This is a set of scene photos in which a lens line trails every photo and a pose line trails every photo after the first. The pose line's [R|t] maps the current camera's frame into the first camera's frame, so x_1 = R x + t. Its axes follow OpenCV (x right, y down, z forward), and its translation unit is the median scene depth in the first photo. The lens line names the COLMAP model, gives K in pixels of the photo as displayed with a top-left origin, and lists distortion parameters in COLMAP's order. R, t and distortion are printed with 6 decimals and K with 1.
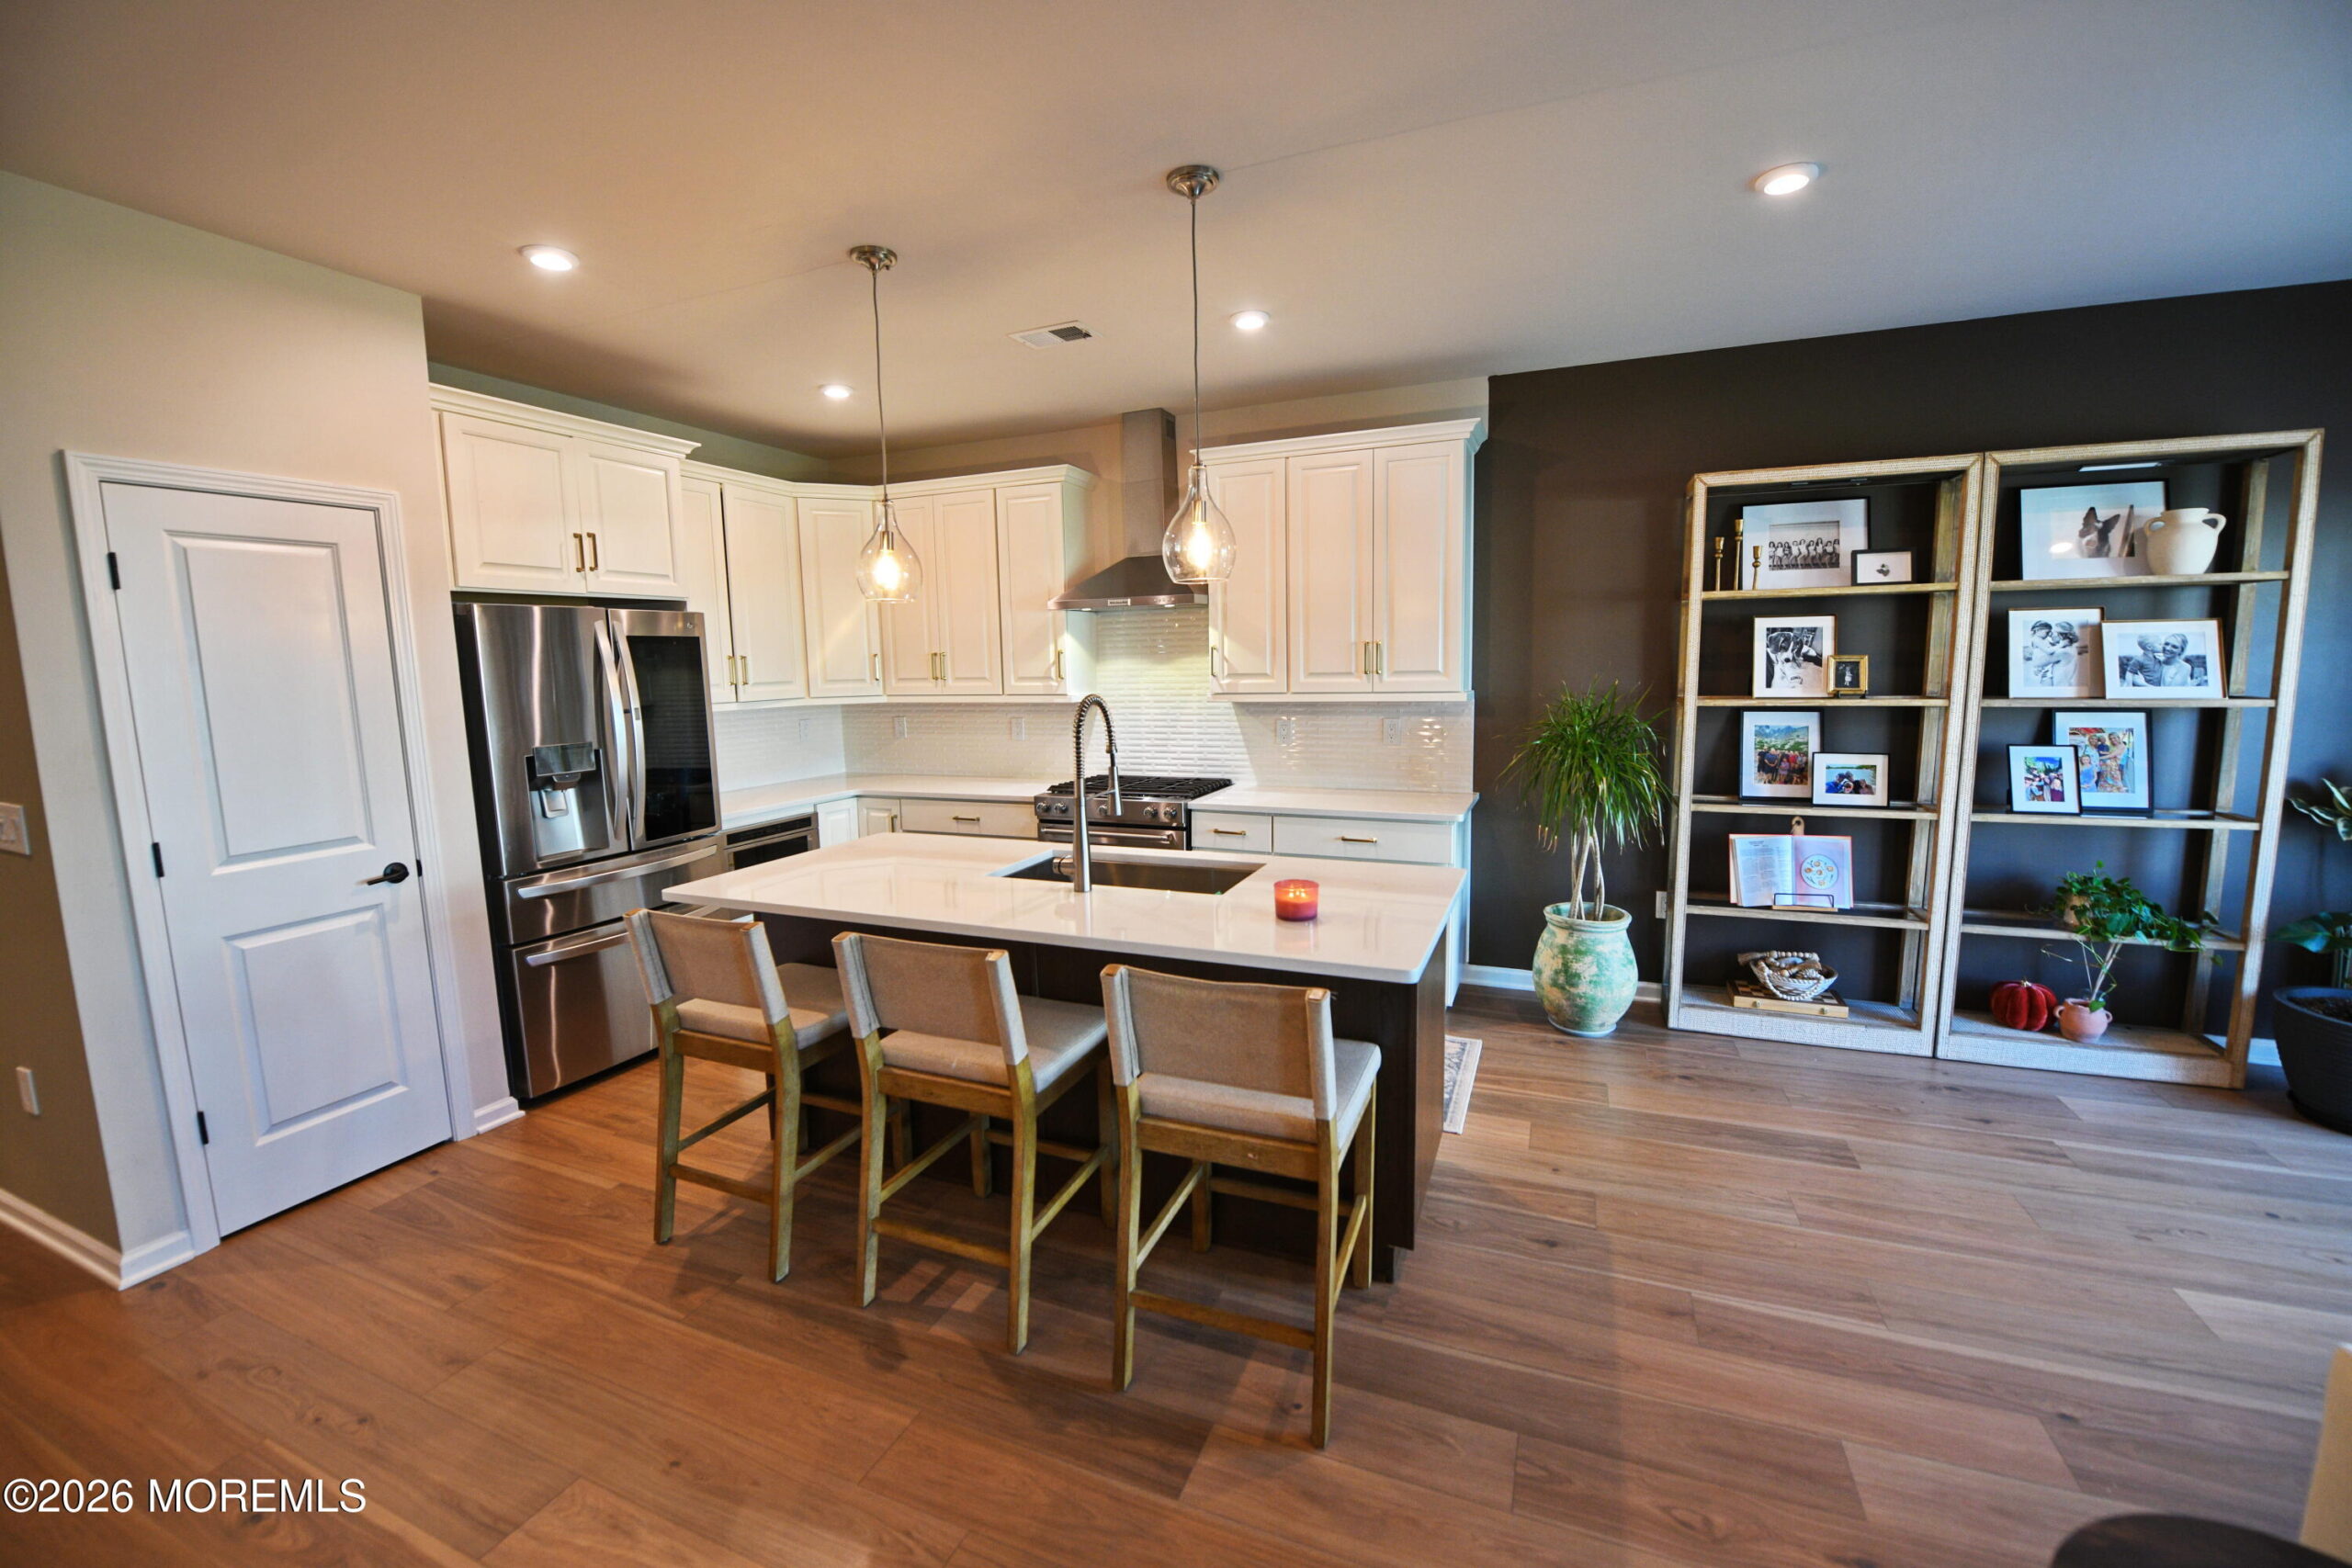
lens RADIAL K [[936.4, 0, 1185.5], [0, 936.4, 773.4], [0, 0, 1]] dist [-0.019736, -0.000209]
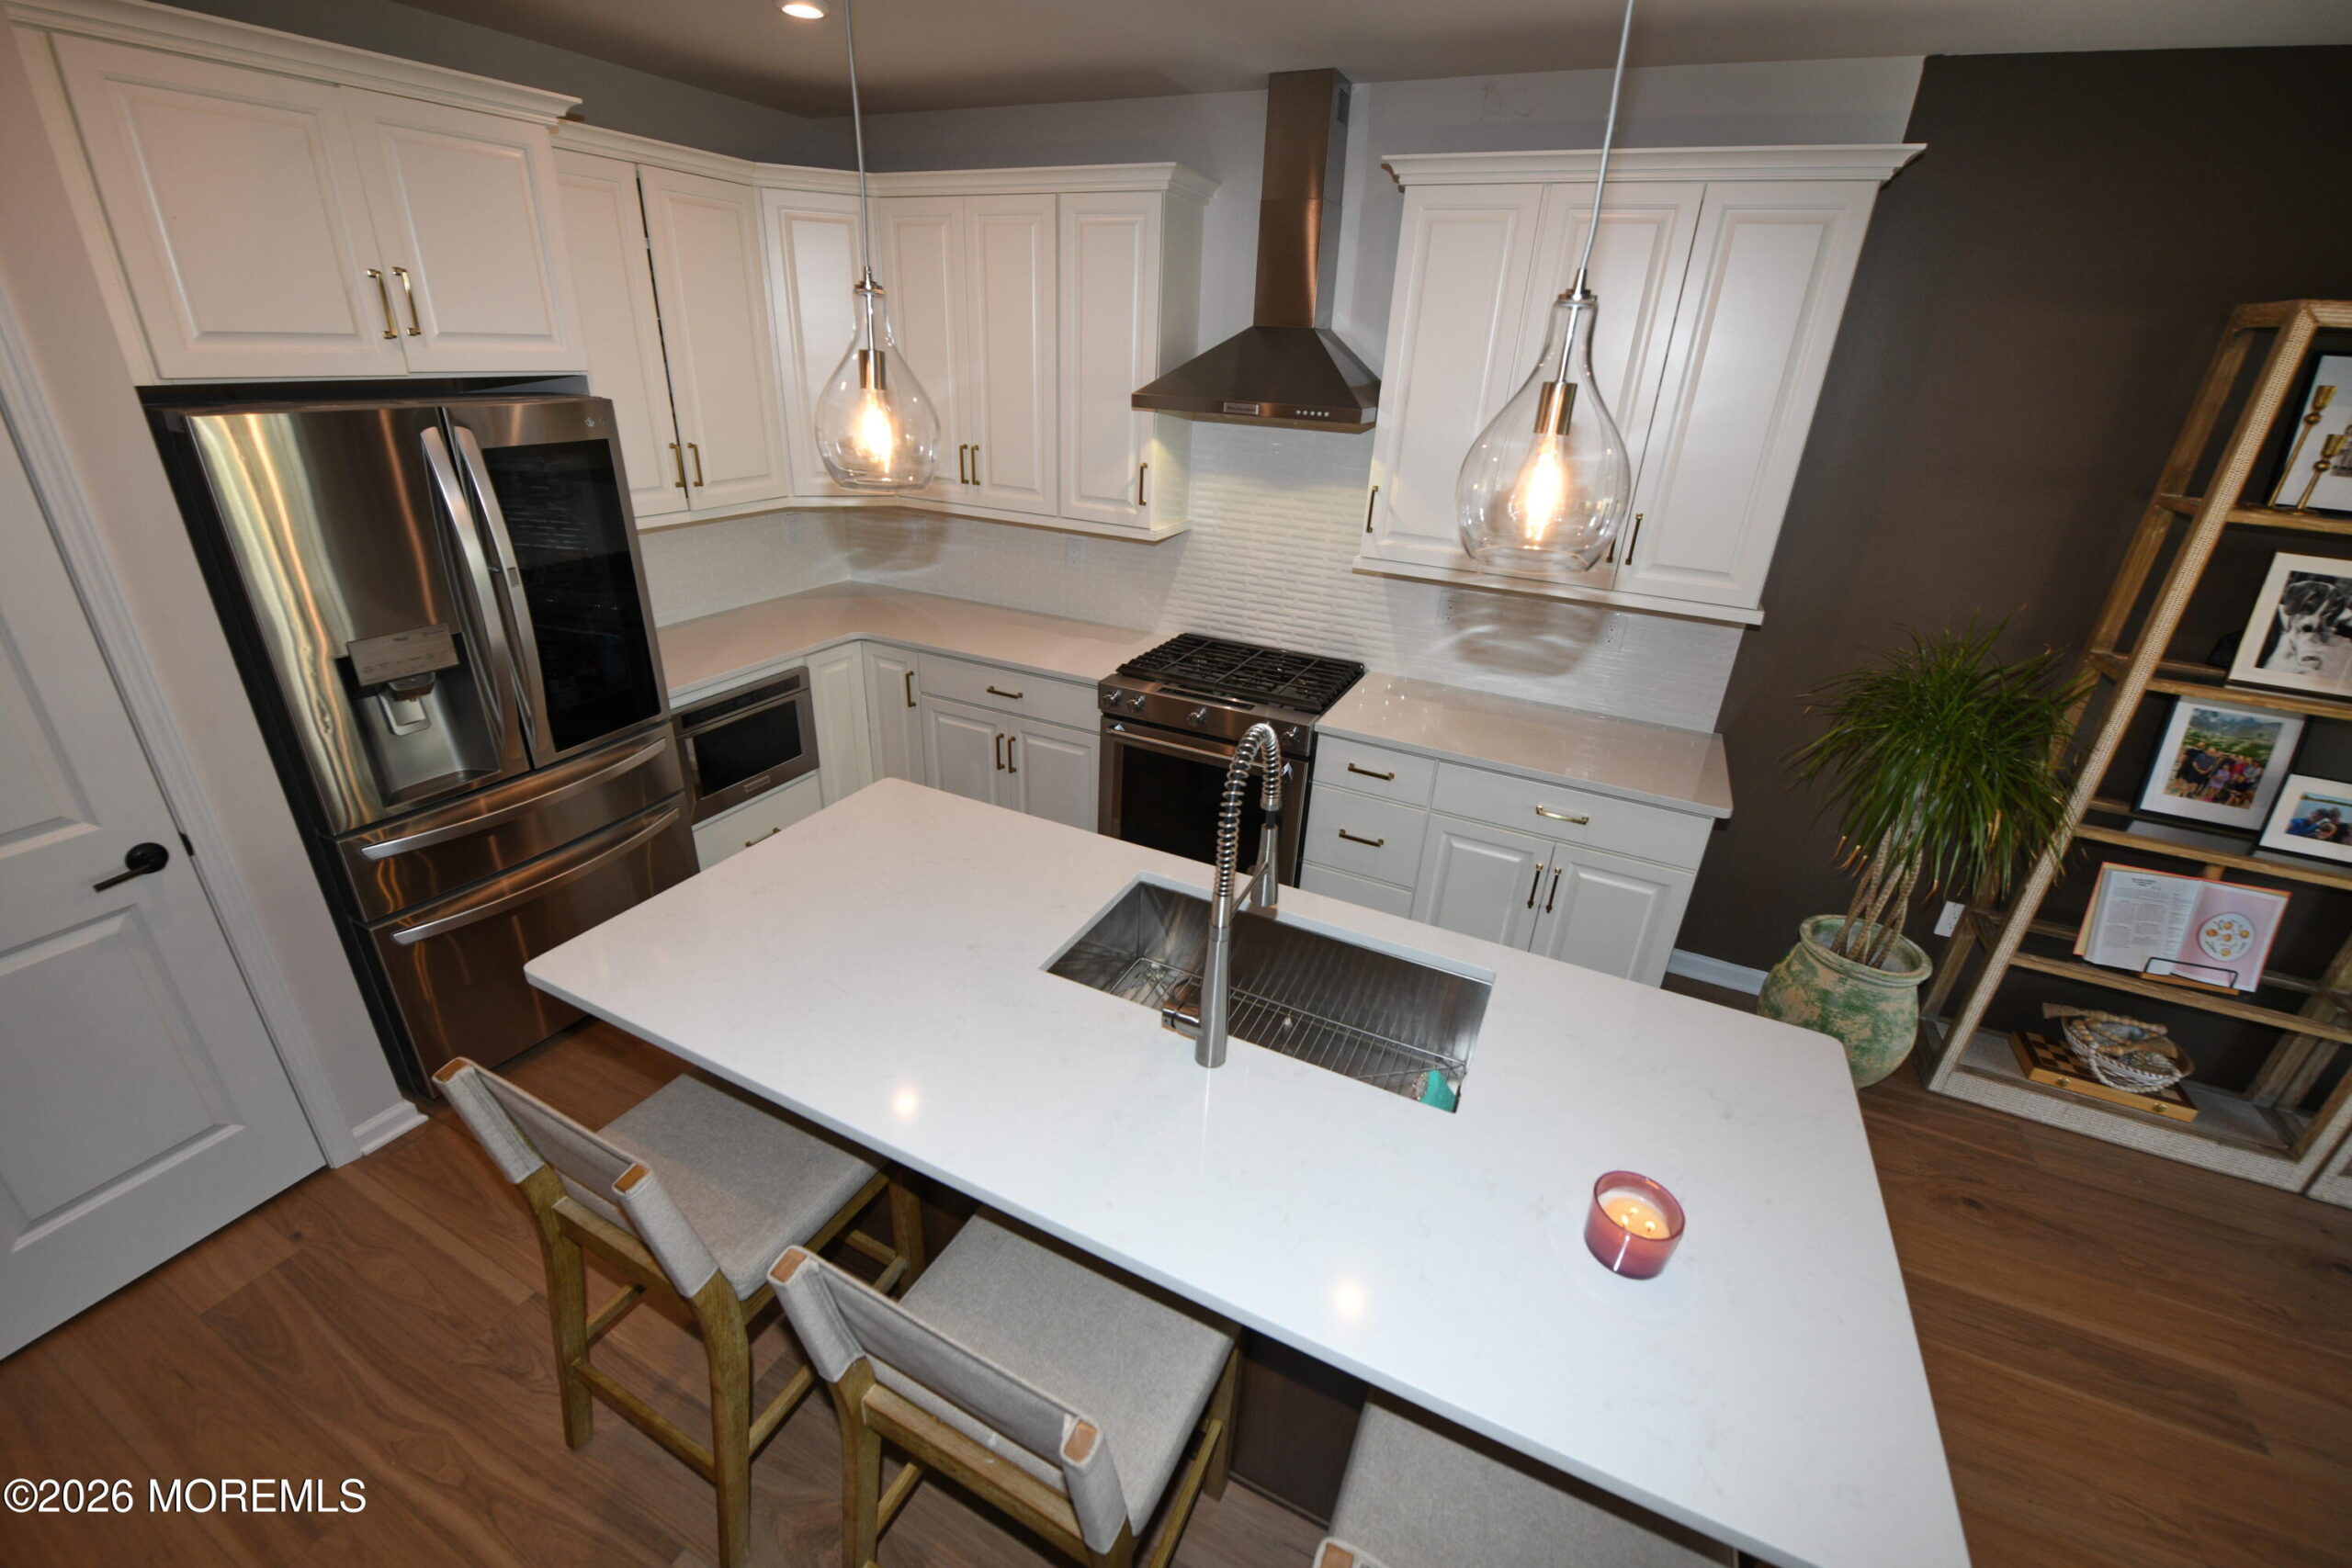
lens RADIAL K [[941.0, 0, 1178.4], [0, 941.0, 775.1], [0, 0, 1]] dist [-0.021129, -0.000194]
pose [[0.996138, 0.084369, -0.024298, -0.091965], [-0.073222, 0.951023, 0.300322, -0.156480], [0.048446, -0.297383, 0.953528, 0.344550]]
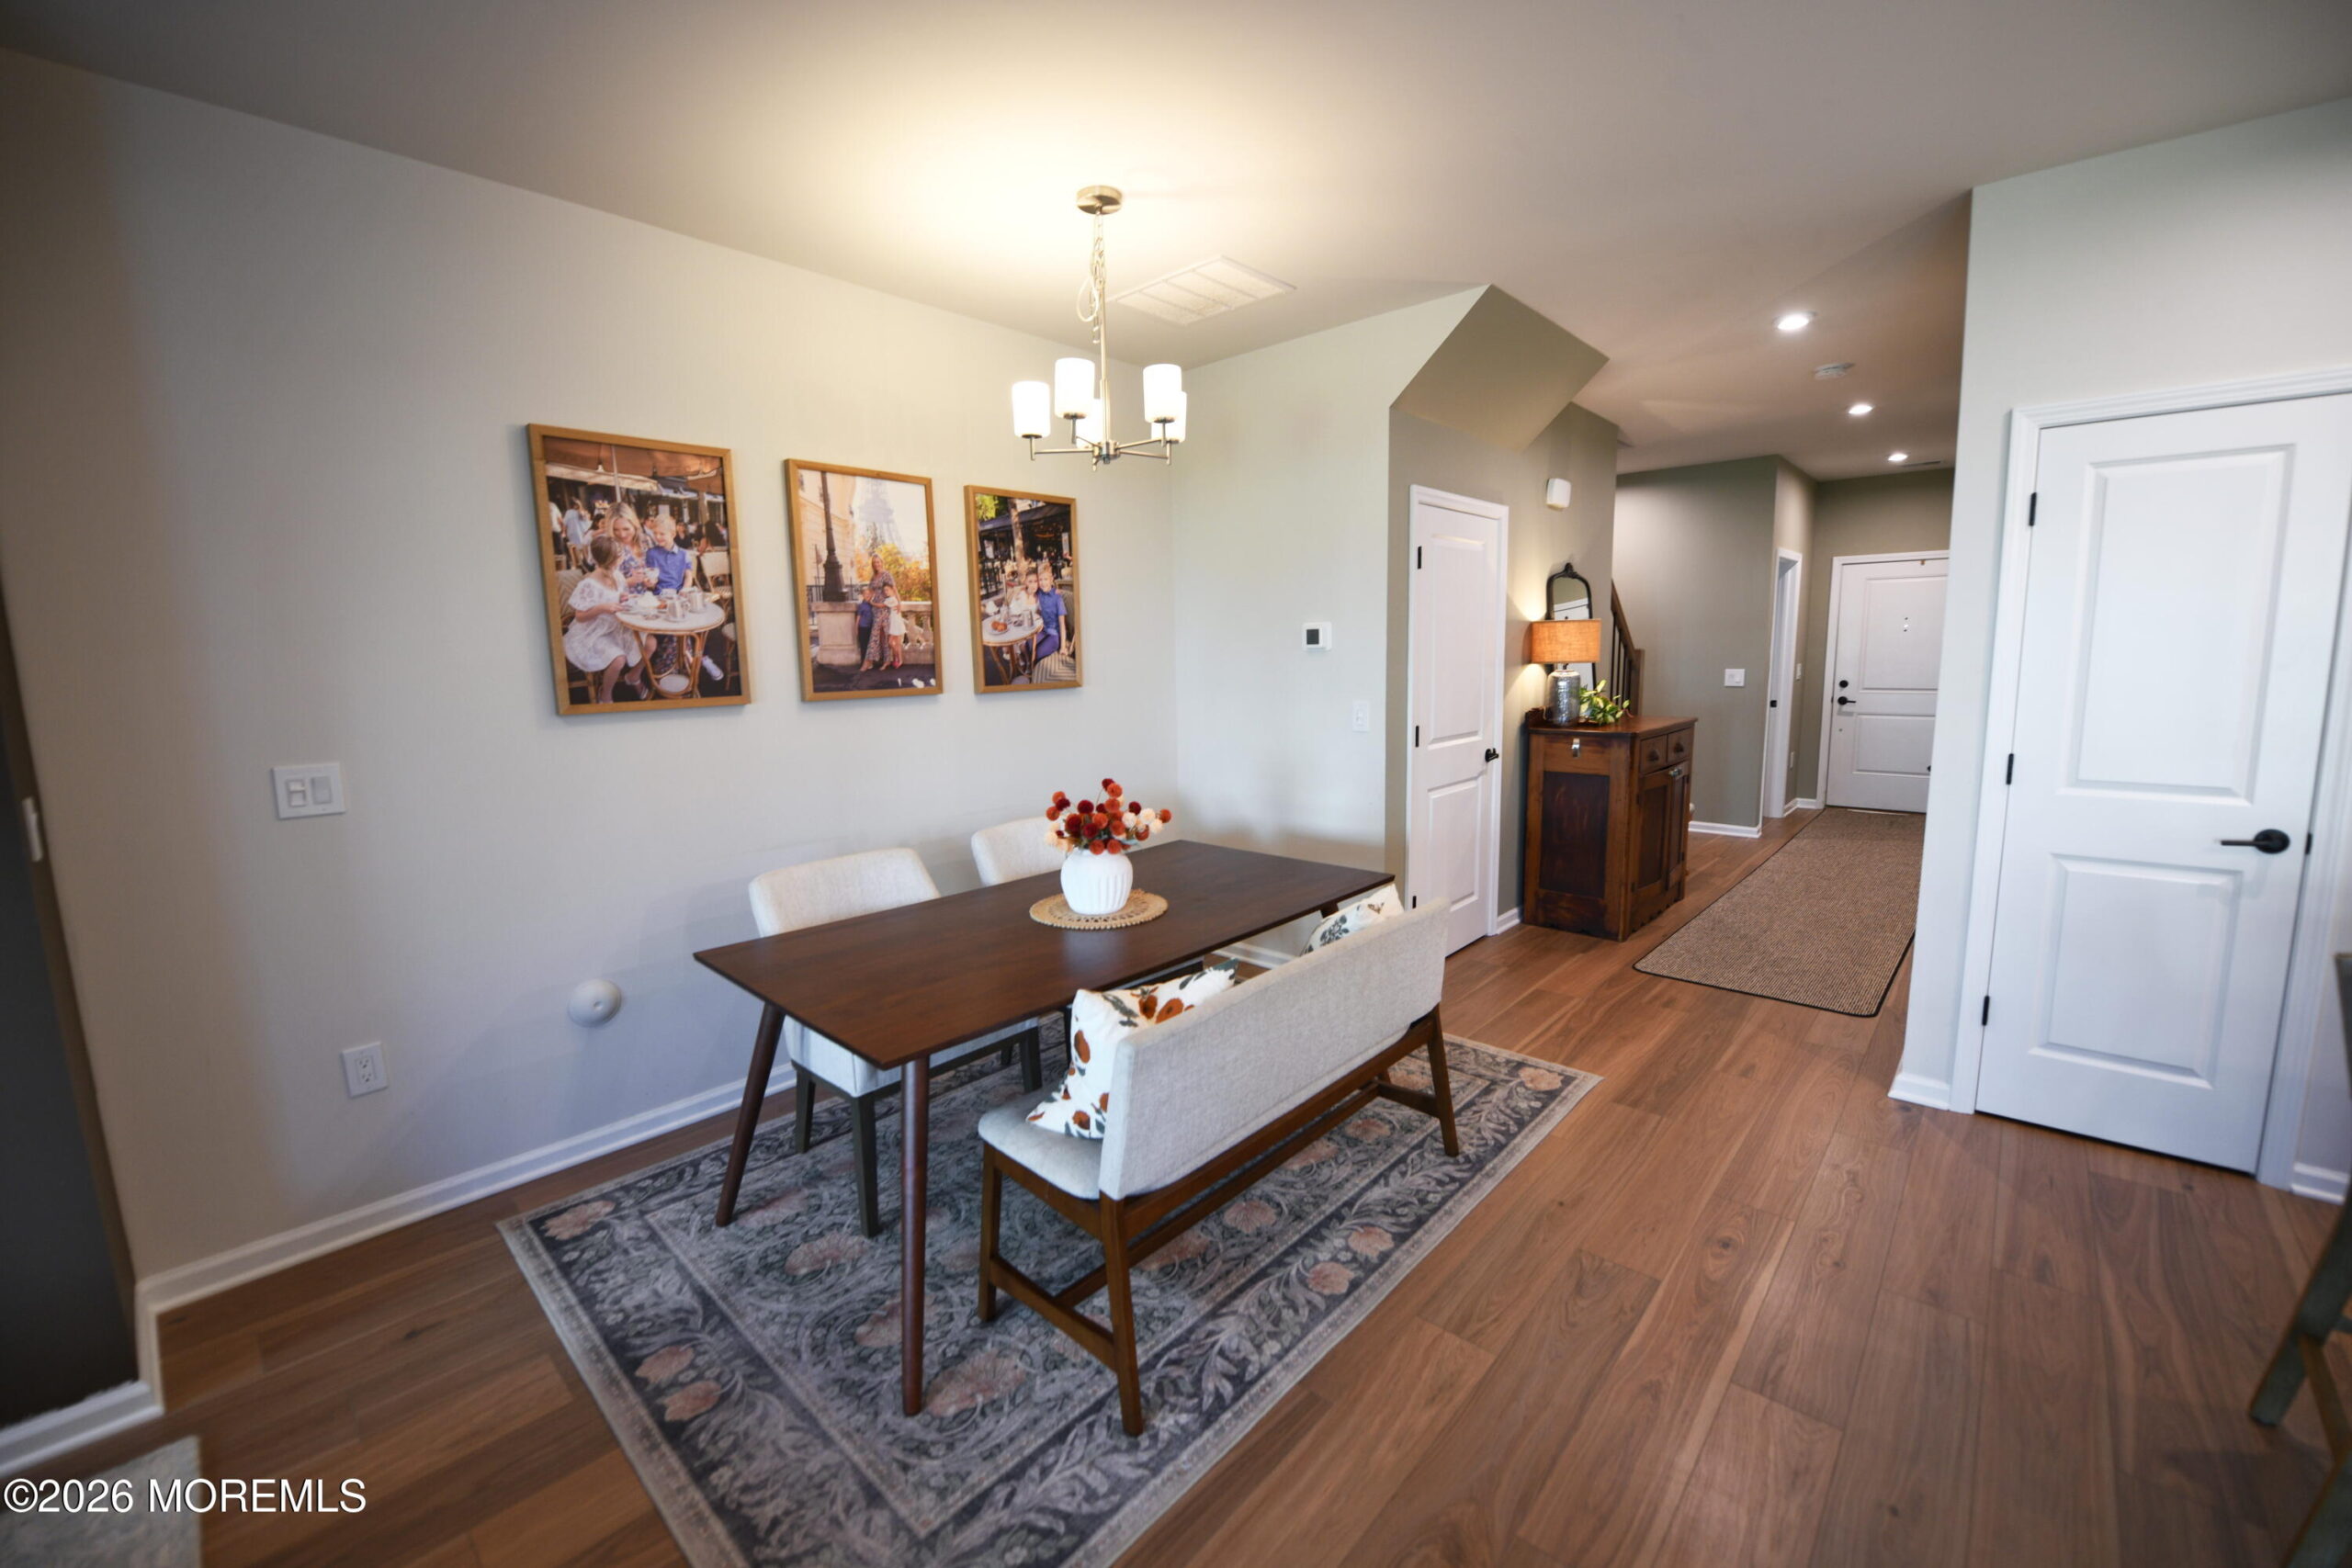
lens RADIAL K [[941.0, 0, 1178.4], [0, 941.0, 775.1], [0, 0, 1]] dist [-0.021129, -0.000194]
pose [[-0.339518, 0.154509, -0.927822, 0.182993], [-0.085510, 0.977261, 0.194033, -0.020372], [0.936704, 0.145216, -0.318586, 0.263669]]
